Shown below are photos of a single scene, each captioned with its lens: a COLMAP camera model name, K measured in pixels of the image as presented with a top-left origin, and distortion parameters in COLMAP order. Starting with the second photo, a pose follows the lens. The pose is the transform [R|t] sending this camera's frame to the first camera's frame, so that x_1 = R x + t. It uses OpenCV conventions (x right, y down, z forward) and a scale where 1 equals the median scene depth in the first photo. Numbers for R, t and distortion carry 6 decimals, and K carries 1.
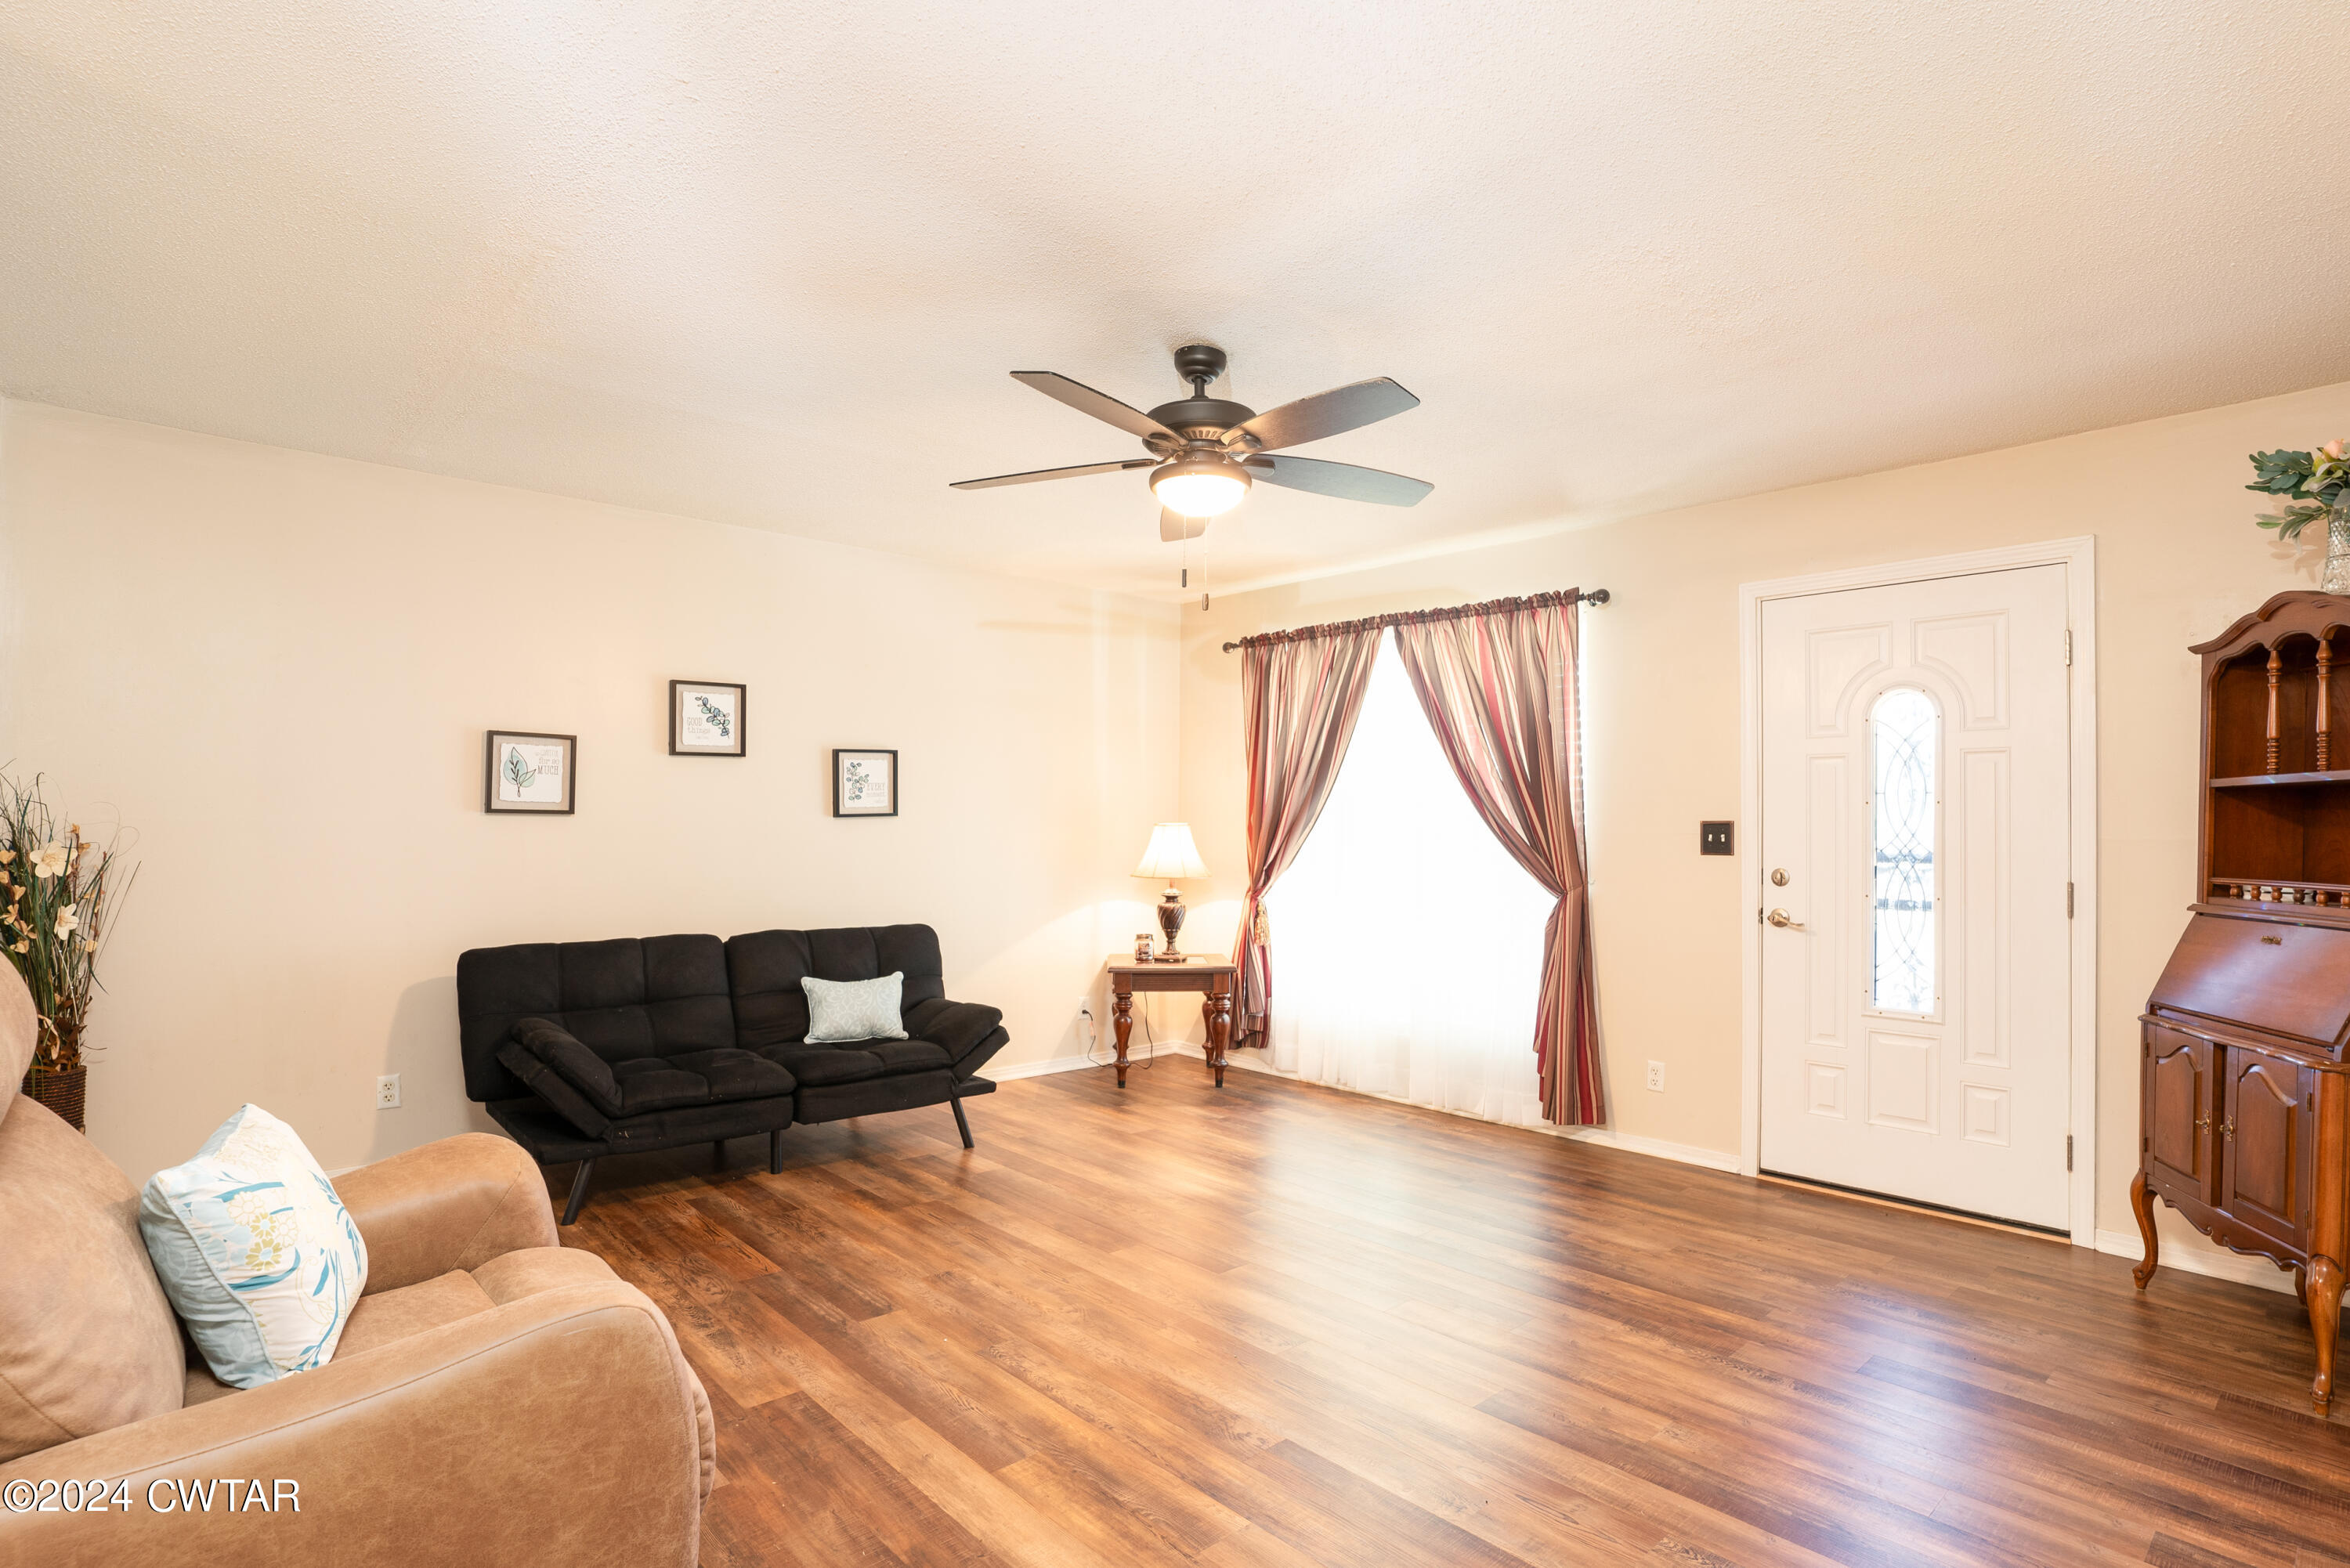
lens RADIAL K [[1170.3, 0, 1204.5], [0, 1170.3, 791.7], [0, 0, 1]] dist [-0.063557, 0.042030]
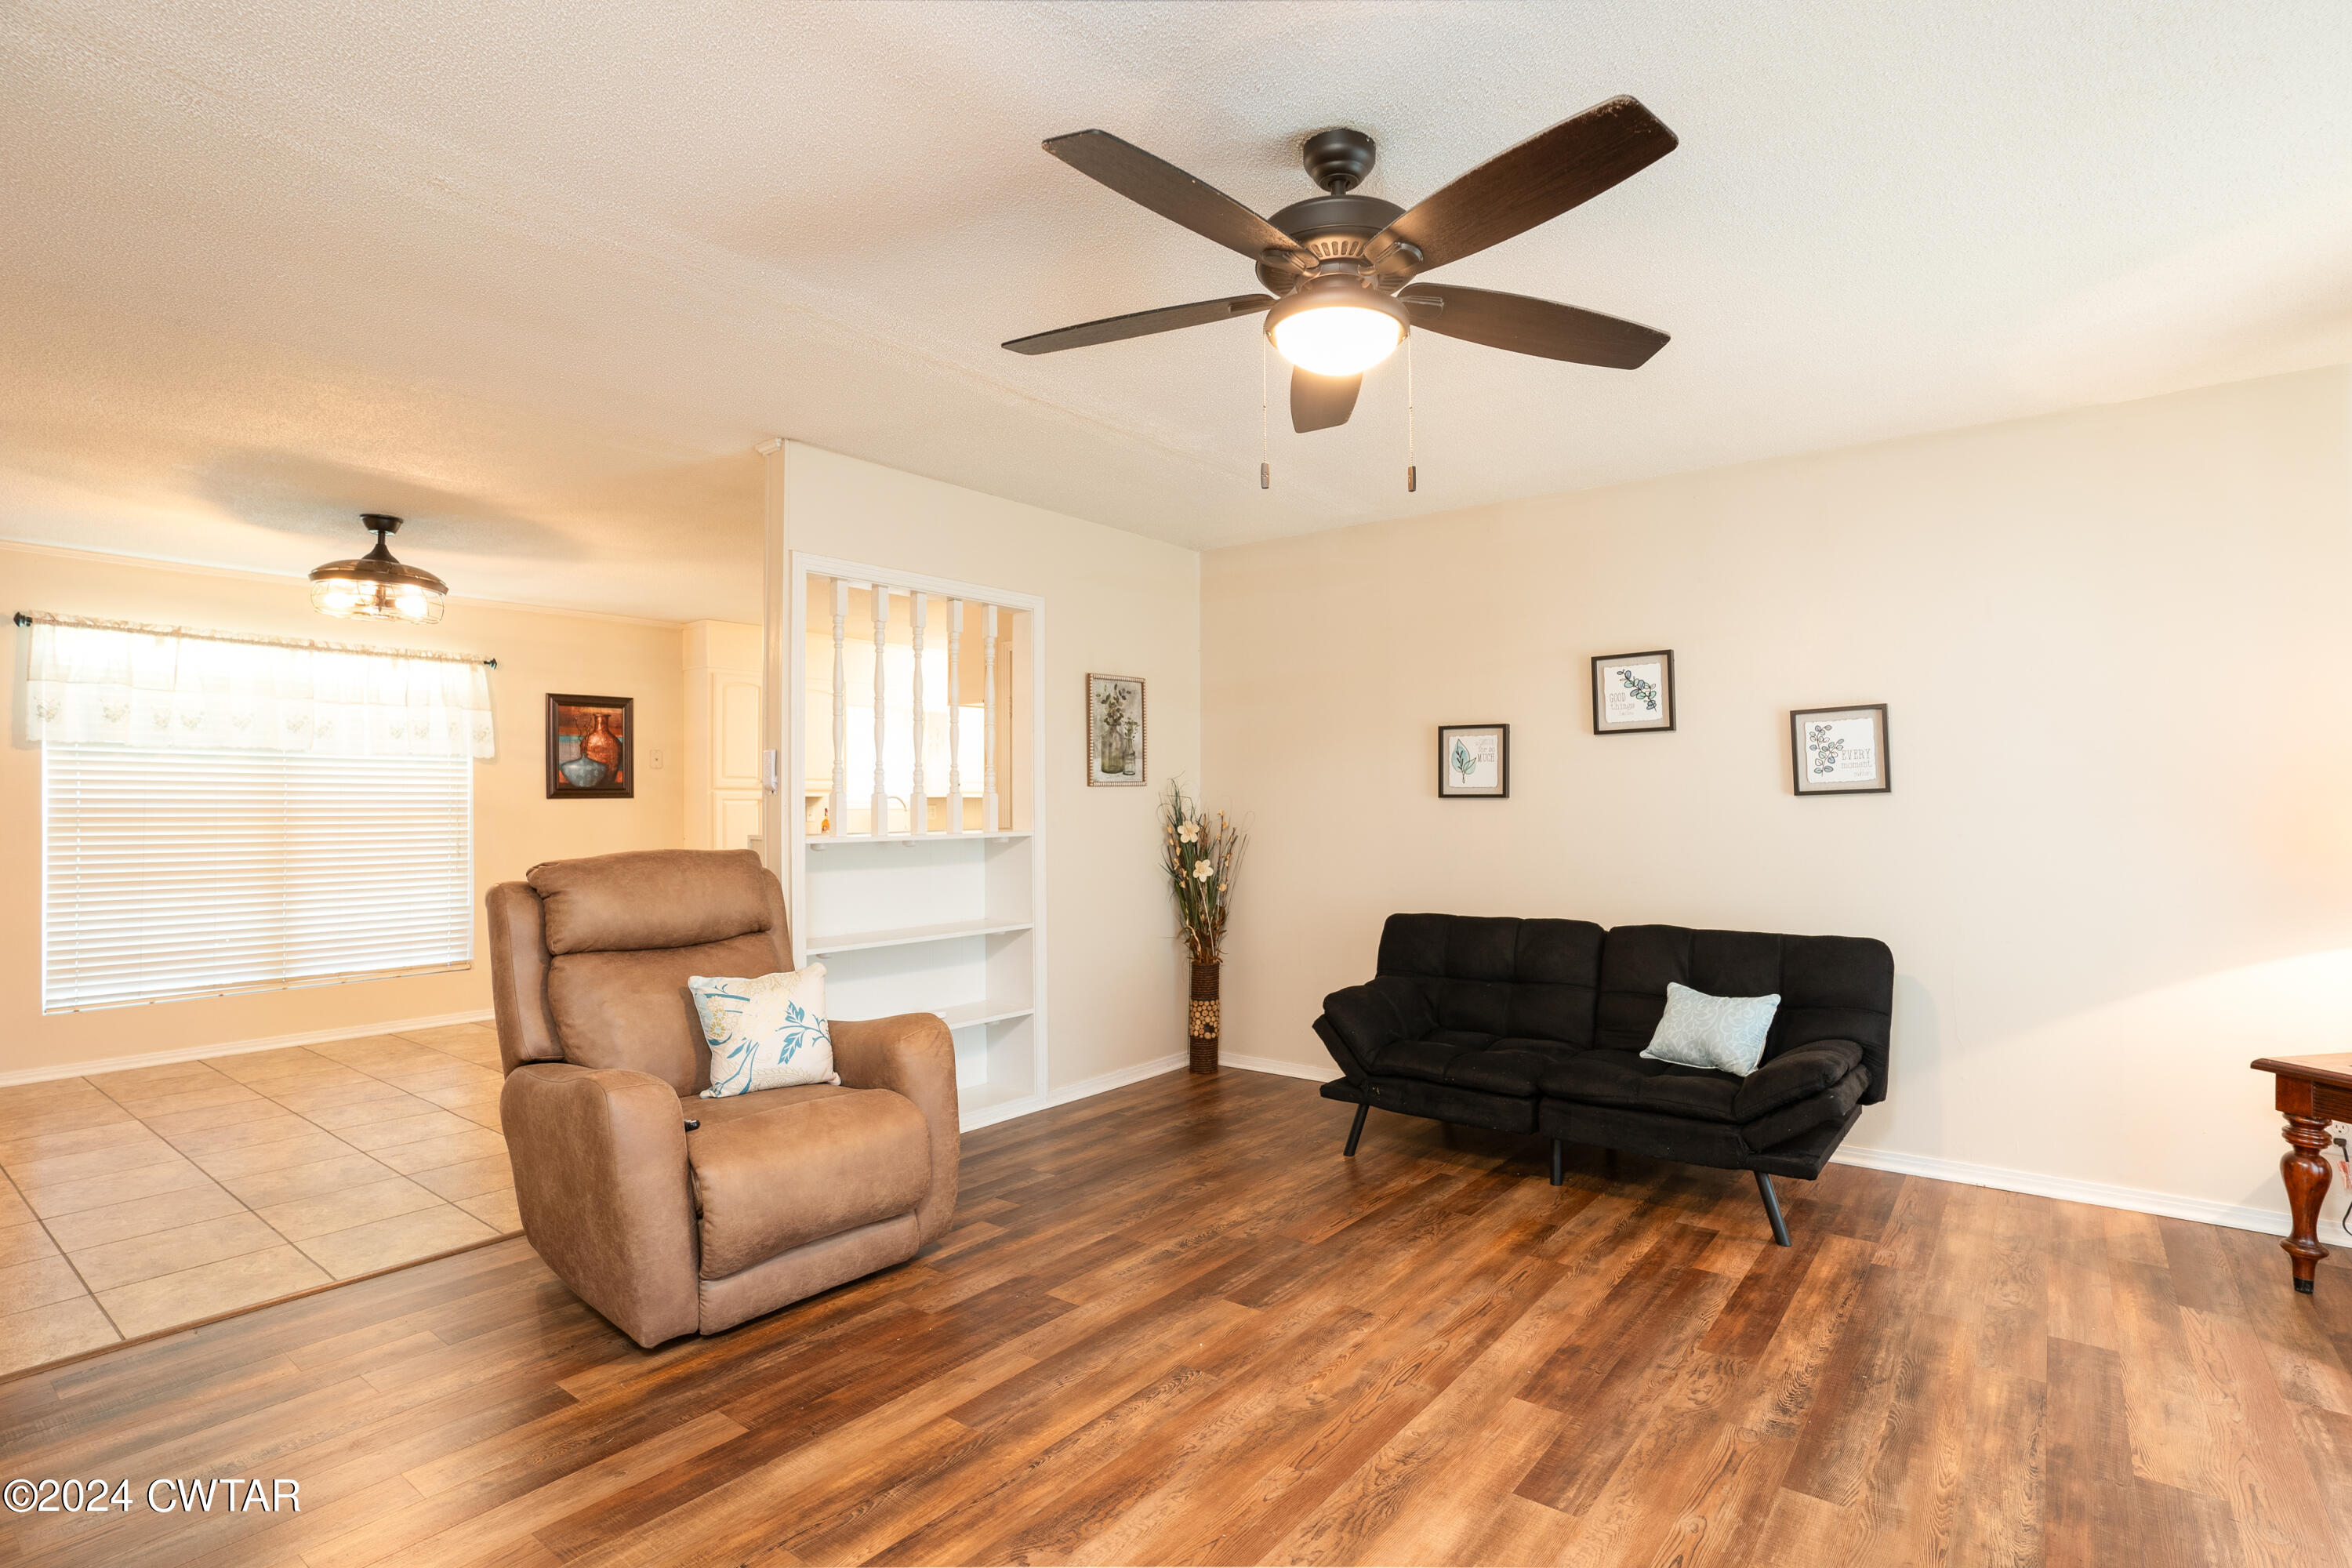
lens RADIAL K [[1171.4, 0, 1205.5], [0, 1171.4, 791.7], [0, 0, 1]] dist [-0.063557, 0.042030]
pose [[0.174880, -0.014272, -0.984486, 0.483566], [0.037356, 0.999271, -0.007851, 0.012495], [0.983881, -0.035403, 0.175285, 0.556188]]
